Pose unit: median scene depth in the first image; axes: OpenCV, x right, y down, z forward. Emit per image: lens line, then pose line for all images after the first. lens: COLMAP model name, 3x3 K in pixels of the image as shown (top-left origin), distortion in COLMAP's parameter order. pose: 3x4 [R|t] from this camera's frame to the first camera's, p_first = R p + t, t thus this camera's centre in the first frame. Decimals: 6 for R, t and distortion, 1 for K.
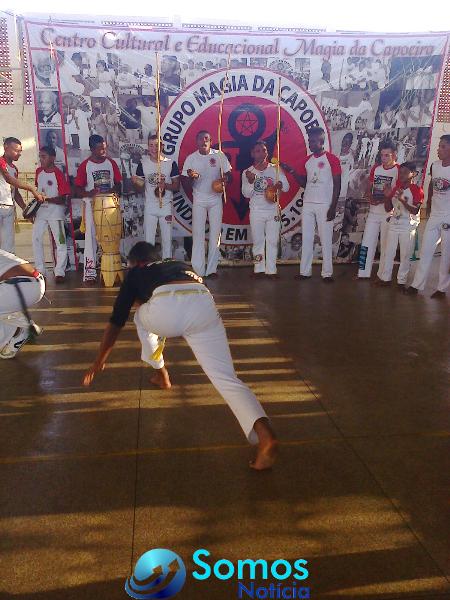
lens RADIAL K [[545.7, 0, 229.8], [0, 545.7, 314.1], [0, 0, 1]] dist [0.014043, -0.040263]
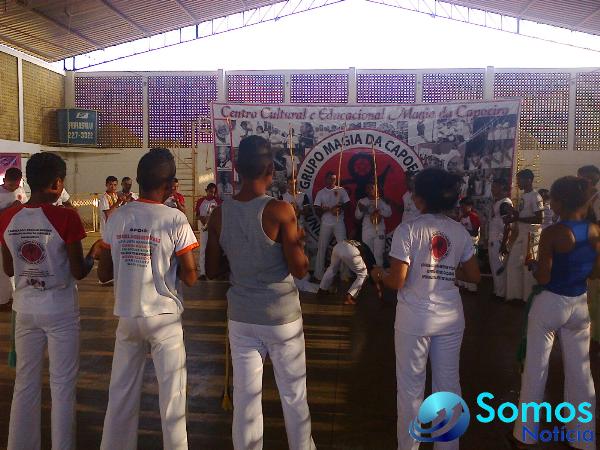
lens RADIAL K [[545.7, 0, 306.6], [0, 545.7, 225.0], [0, 0, 1]] dist [0.014043, -0.040263]
pose [[0.978728, 0.018337, -0.204341, 0.178220], [-0.054573, 0.983384, -0.173140, 0.034849], [0.197771, 0.180608, 0.963466, -0.307525]]
